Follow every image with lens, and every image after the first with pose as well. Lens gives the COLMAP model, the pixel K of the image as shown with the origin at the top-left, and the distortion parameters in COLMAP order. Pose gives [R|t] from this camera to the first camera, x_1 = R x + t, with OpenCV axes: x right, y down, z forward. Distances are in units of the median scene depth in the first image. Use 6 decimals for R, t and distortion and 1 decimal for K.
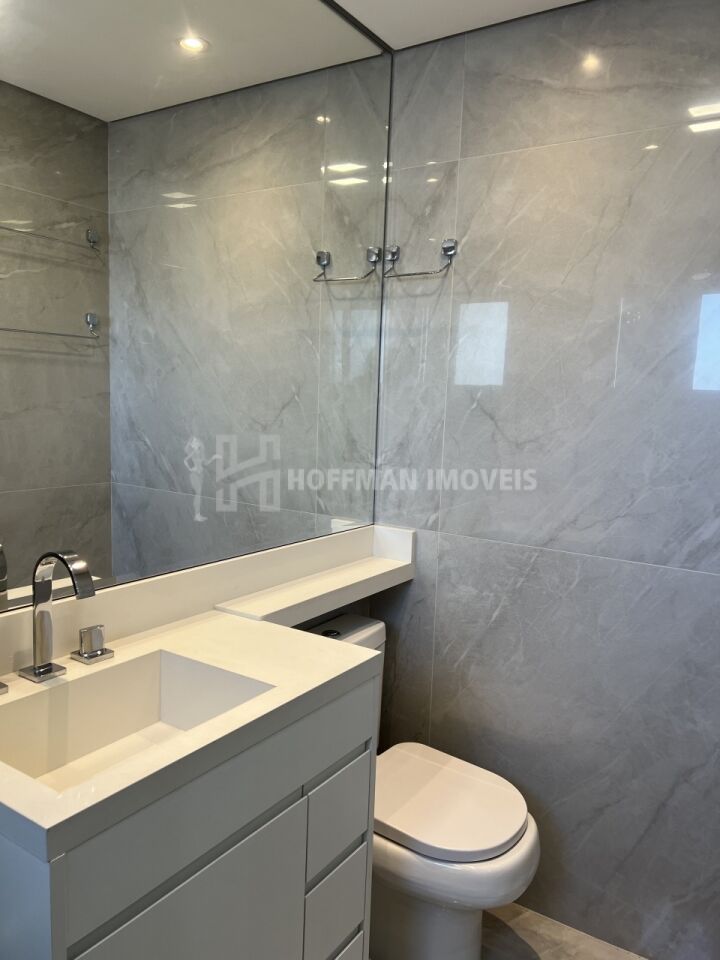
lens RADIAL K [[725.5, 0, 361.6], [0, 725.5, 481.9], [0, 0, 1]] dist [0.048442, -0.054476]
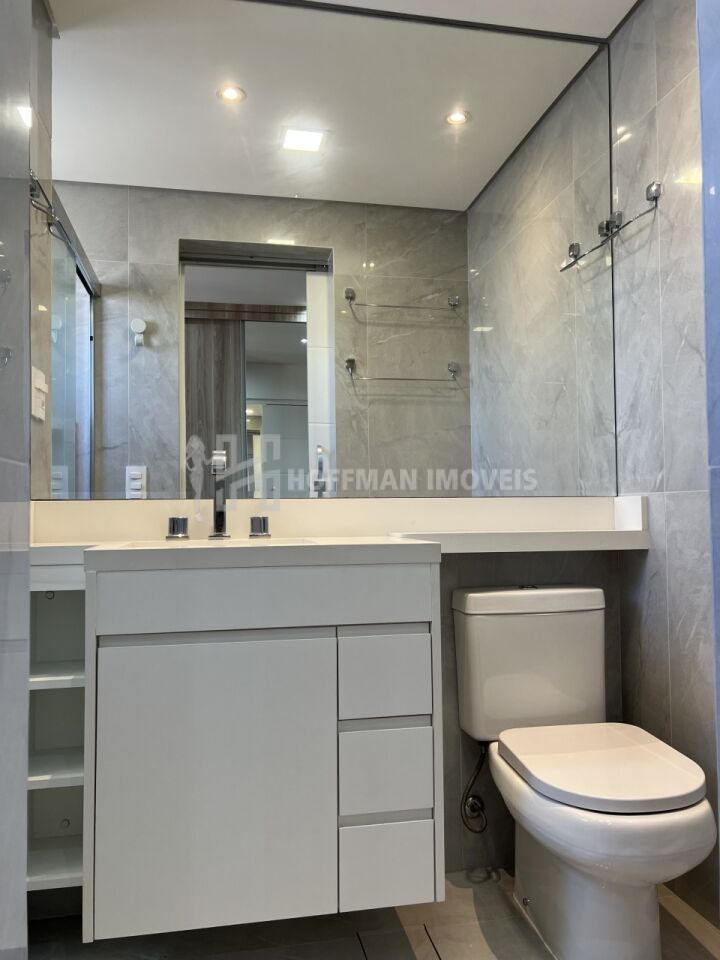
lens RADIAL K [[725.5, 0, 357.6], [0, 725.5, 484.5], [0, 0, 1]] dist [0.048442, -0.054476]
pose [[0.695246, -0.073402, -0.715014, 0.468207], [-0.055999, 0.986217, -0.155693, 0.212953], [0.716587, 0.148285, 0.681553, 0.108627]]
